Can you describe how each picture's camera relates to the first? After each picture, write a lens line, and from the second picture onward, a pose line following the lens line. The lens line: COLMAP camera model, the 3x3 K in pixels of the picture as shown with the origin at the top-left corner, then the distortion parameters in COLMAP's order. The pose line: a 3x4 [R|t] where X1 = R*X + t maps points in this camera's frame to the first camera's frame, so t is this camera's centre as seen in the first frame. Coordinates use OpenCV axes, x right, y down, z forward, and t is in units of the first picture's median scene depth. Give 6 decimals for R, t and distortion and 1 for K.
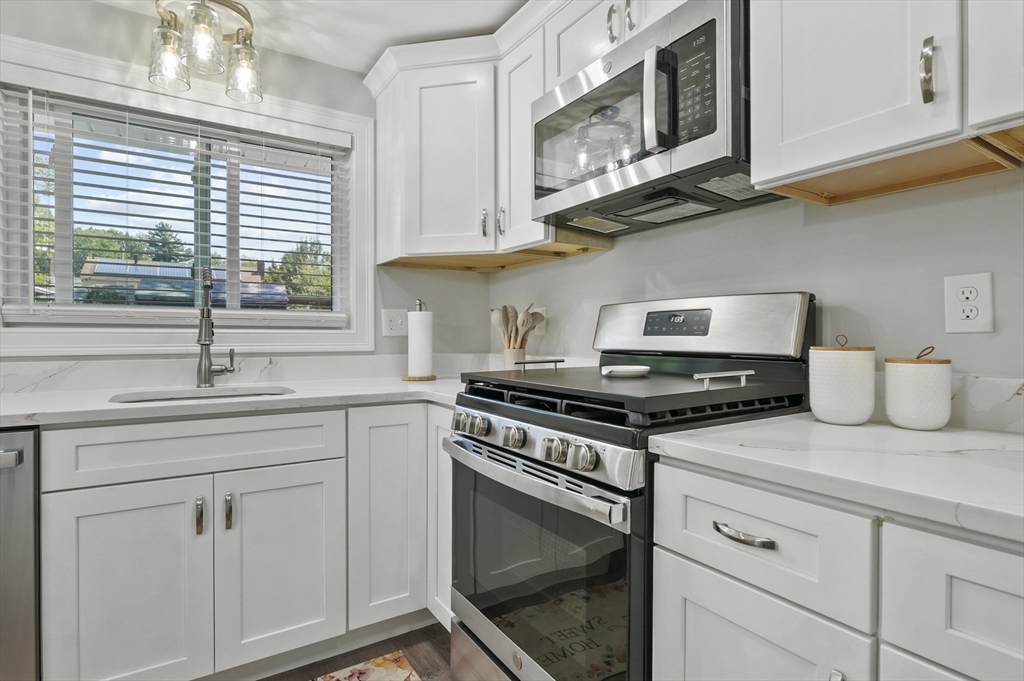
lens RADIAL K [[528.9, 0, 512.0], [0, 528.9, 340.5], [0, 0, 1]] dist [0.000611, 0.000279]
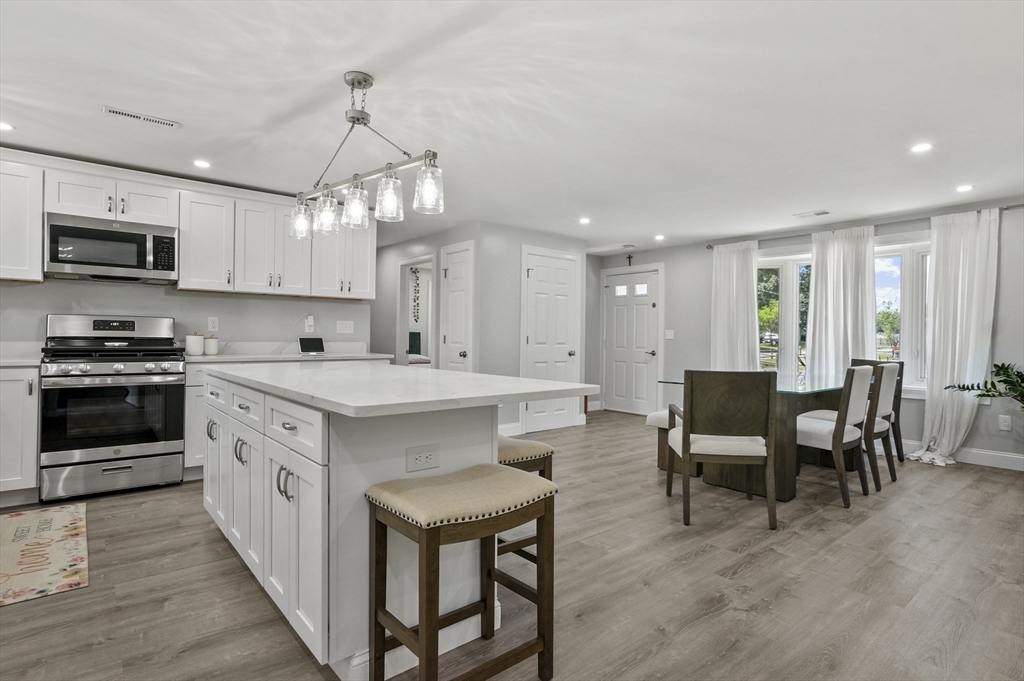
lens RADIAL K [[473.2, 0, 488.3], [0, 473.2, 334.7], [0, 0, 1]] dist [-0.001411, -0.000461]
pose [[-0.043312, 0.008090, 0.999029, -1.940591], [-0.001661, 0.999965, -0.008169, 0.023968], [-0.999060, -0.002013, -0.043297, -0.630922]]
